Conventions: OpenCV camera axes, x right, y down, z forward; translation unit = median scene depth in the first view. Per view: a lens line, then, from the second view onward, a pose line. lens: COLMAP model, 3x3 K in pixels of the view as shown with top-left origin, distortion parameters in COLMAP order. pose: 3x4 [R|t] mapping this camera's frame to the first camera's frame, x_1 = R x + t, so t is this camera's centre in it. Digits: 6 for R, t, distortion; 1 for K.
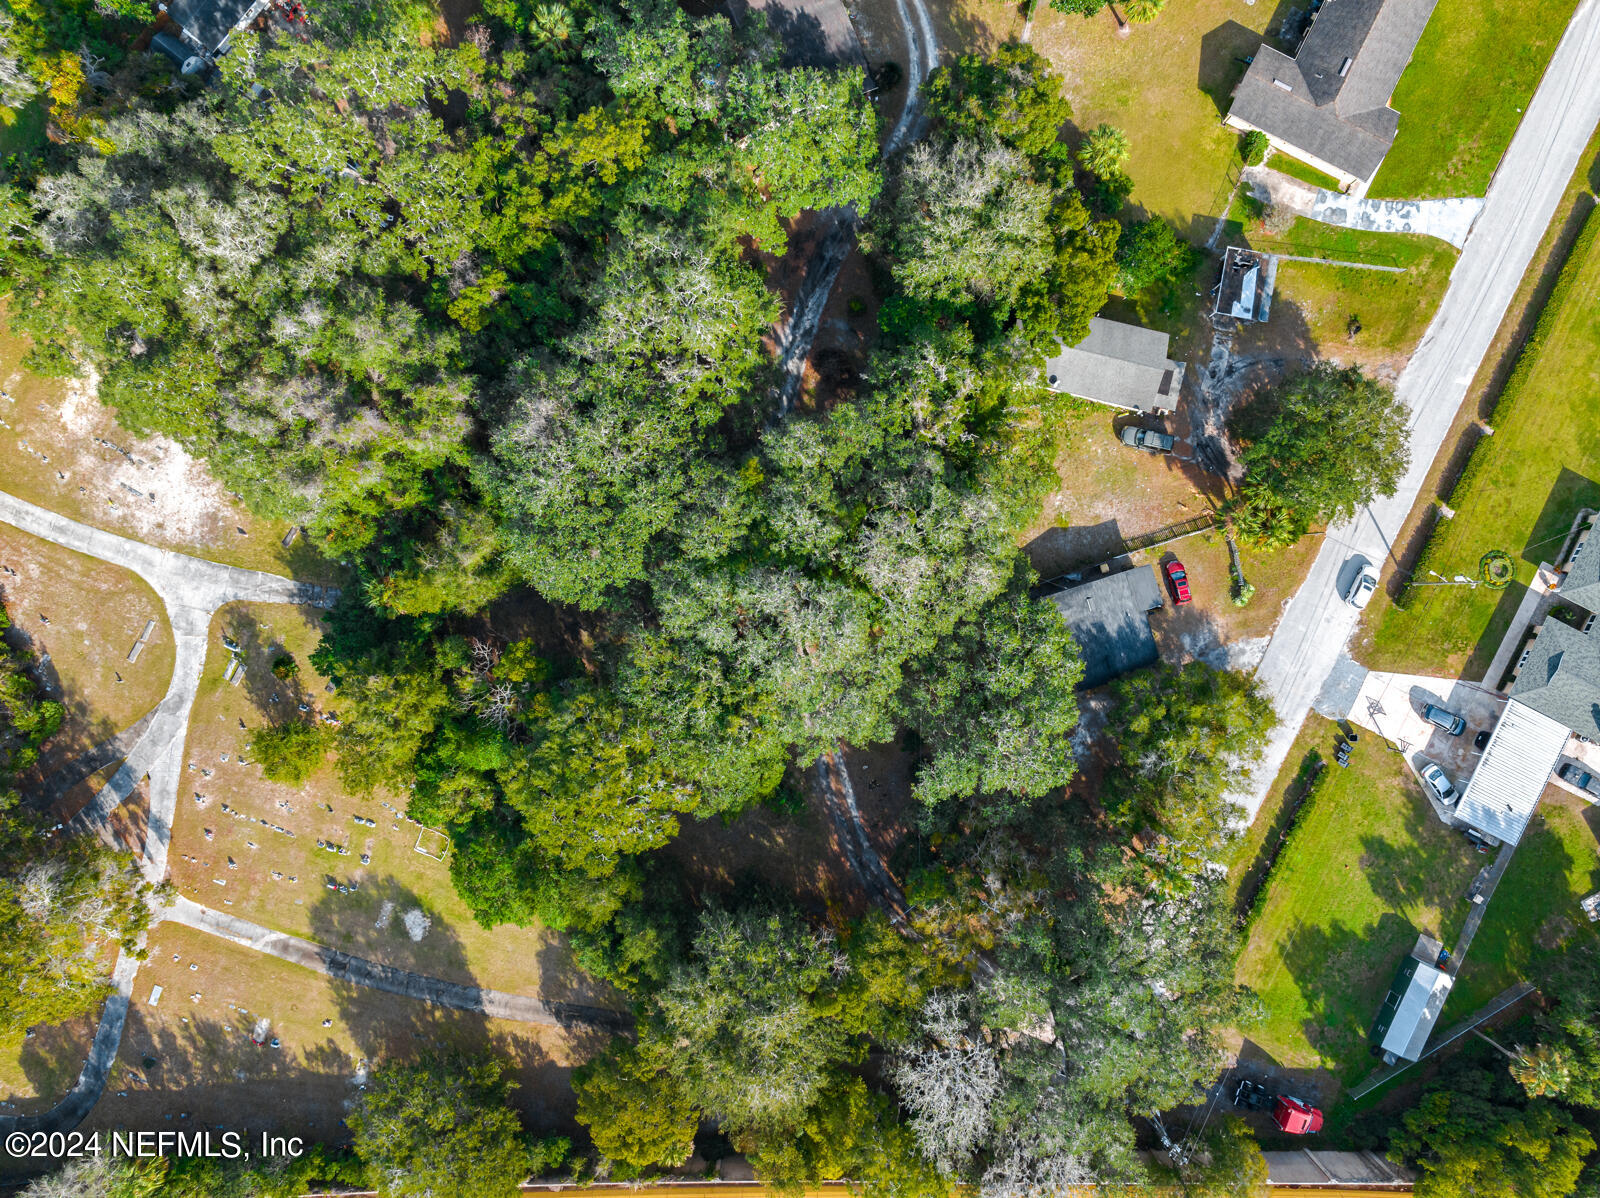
lens RADIAL K [[1128.8, 0, 811.4], [0, 1128.8, 590.7], [0, 0, 1]] dist [-0.029827, 0.017189]
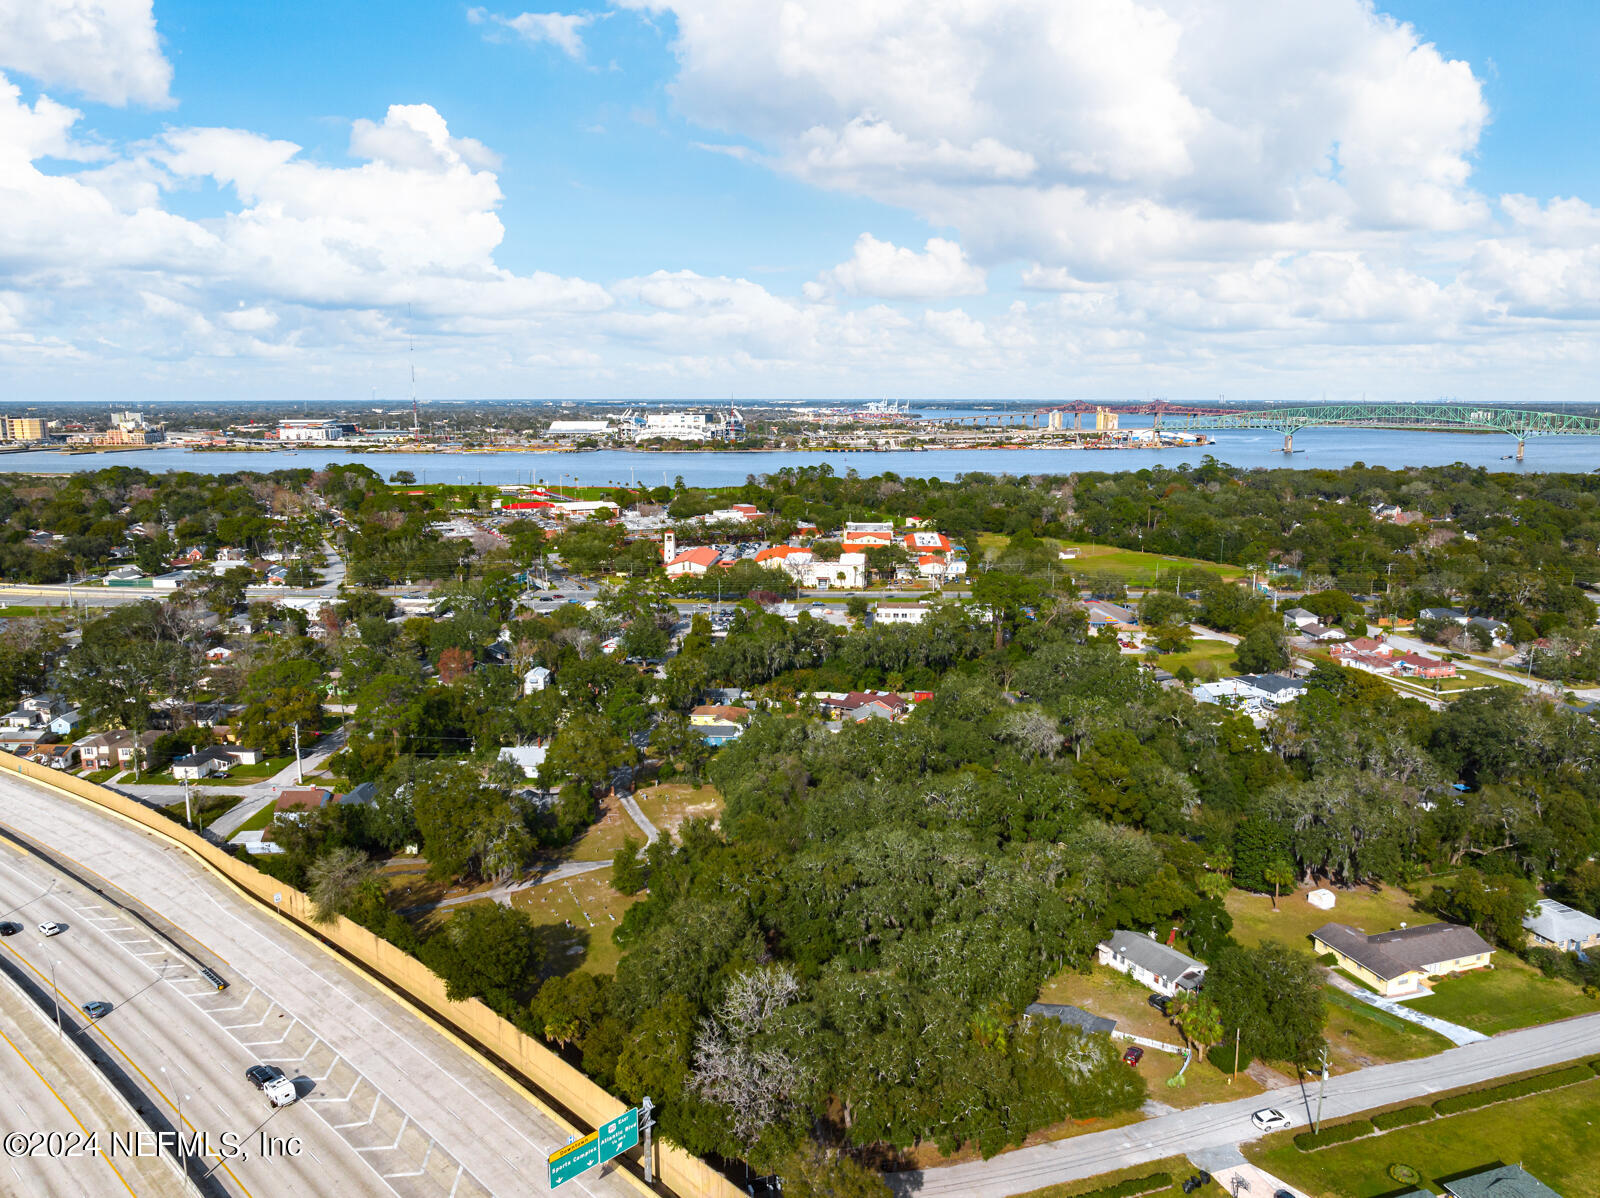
lens RADIAL K [[1128.8, 0, 813.0], [0, 1128.8, 615.1], [0, 0, 1]] dist [-0.029827, 0.017189]
pose [[0.707328, 0.137220, -0.693440, 0.885742], [-0.706885, 0.135785, -0.694173, 1.074962], [-0.001095, 0.981190, 0.193043, 0.251410]]
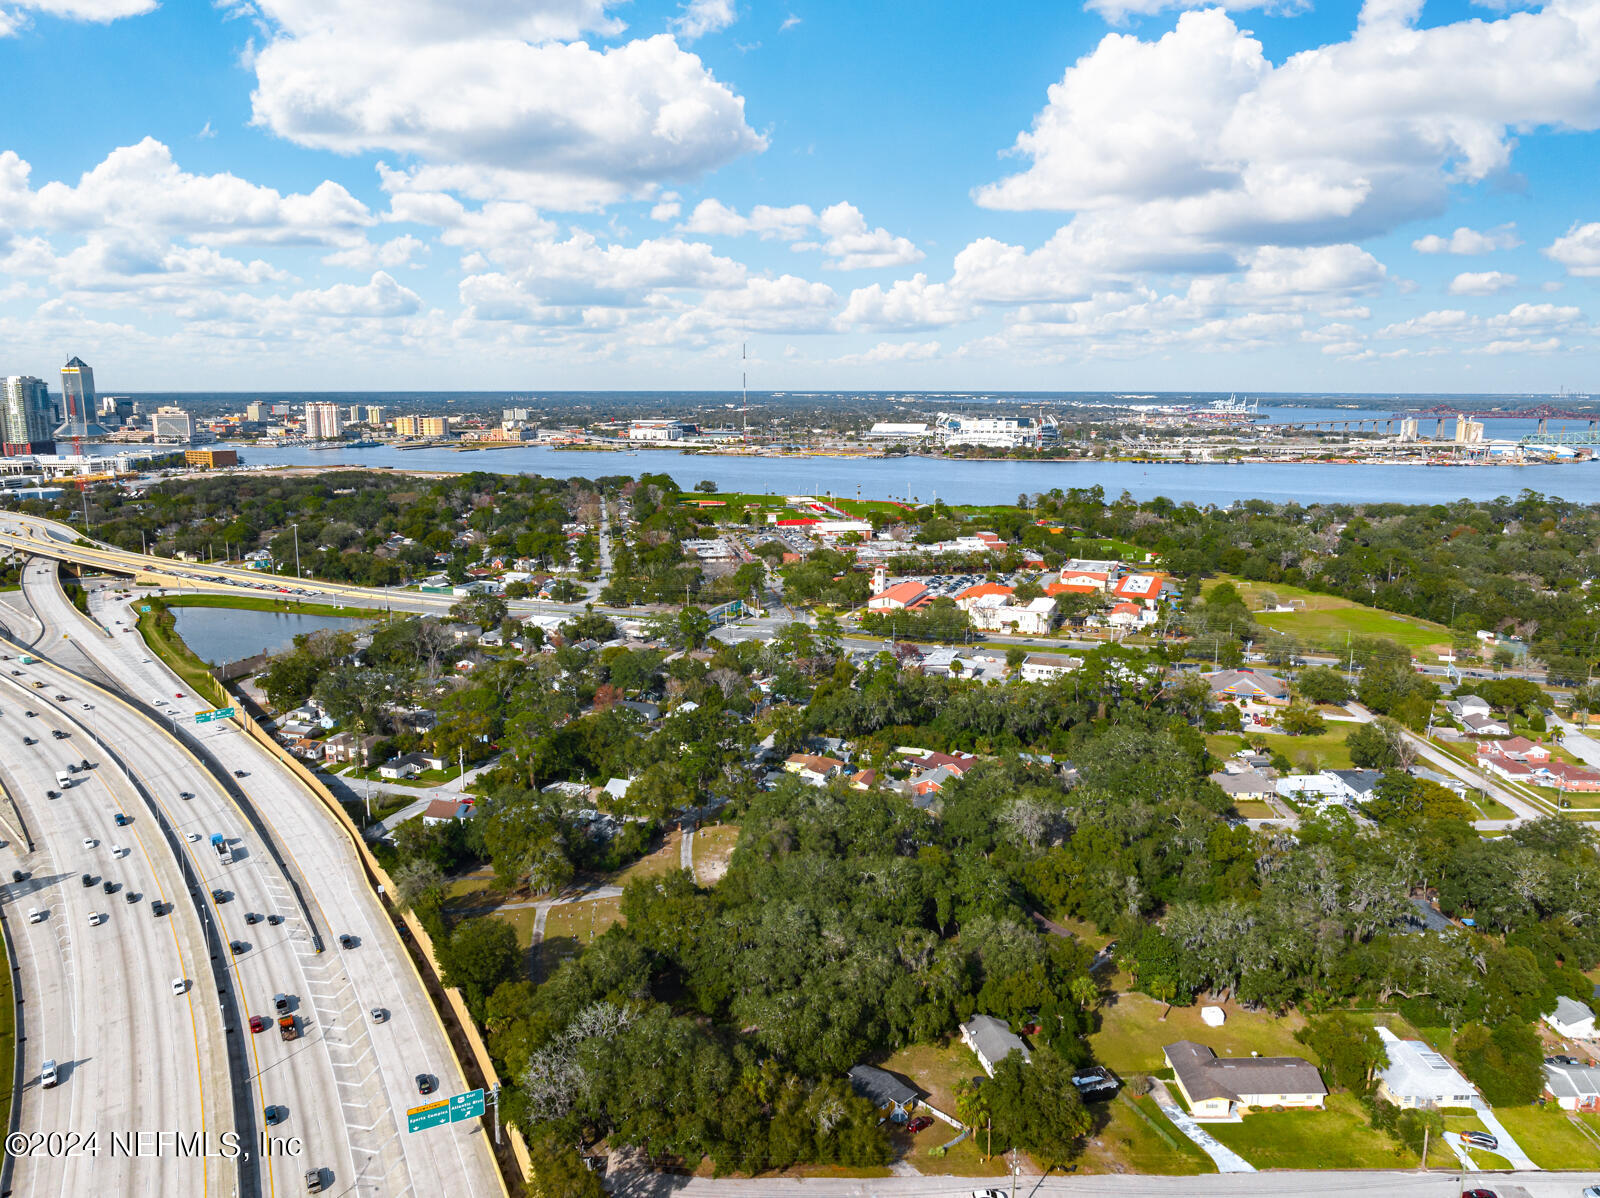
lens RADIAL K [[1128.8, 0, 812.2], [0, 1128.8, 595.1], [0, 0, 1]] dist [-0.029827, 0.017189]
pose [[0.464059, 0.164228, -0.870447, 1.478993], [-0.885802, 0.084010, -0.456395, 0.766789], [-0.001826, 0.982839, 0.184459, -0.005082]]
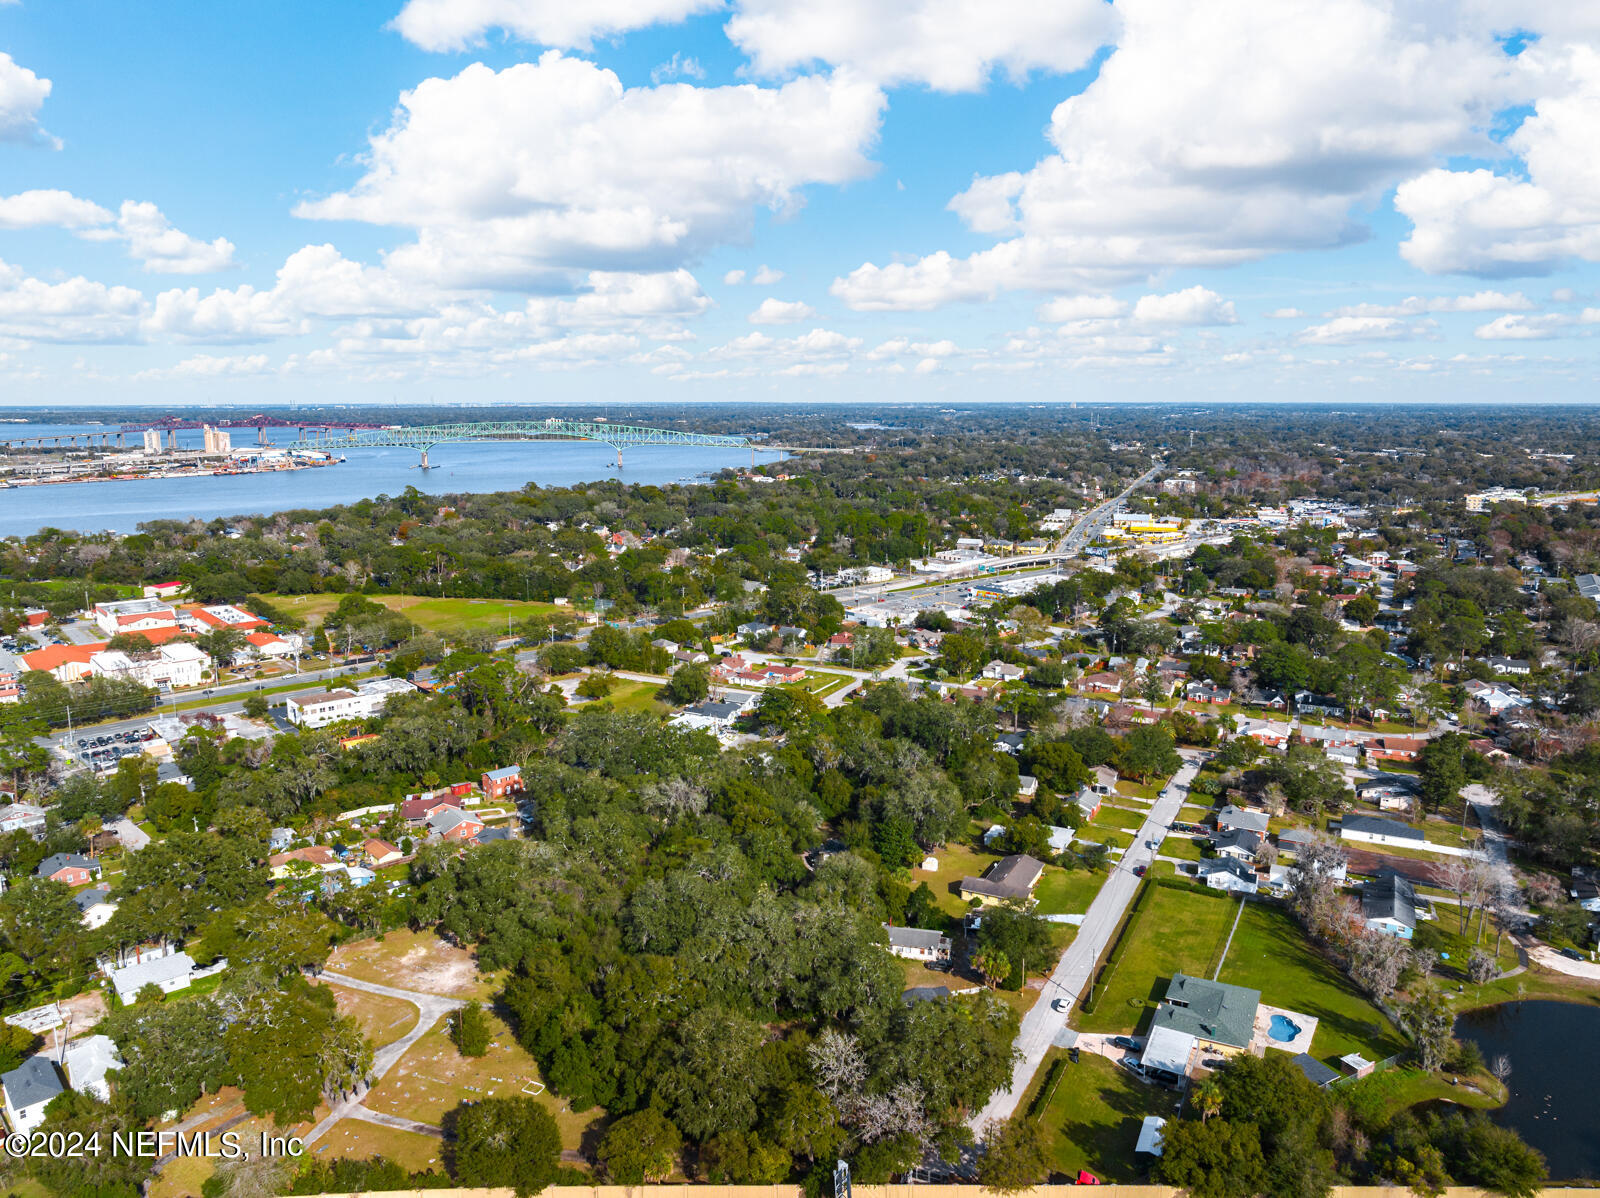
lens RADIAL K [[1128.8, 0, 812.0], [0, 1128.8, 614.1], [0, 0, 1]] dist [-0.029827, 0.017189]
pose [[0.999977, 0.002560, -0.006324, 0.080747], [-0.006694, 0.189201, -0.981916, 1.707319], [-0.001317, 0.981935, 0.189213, 0.004428]]
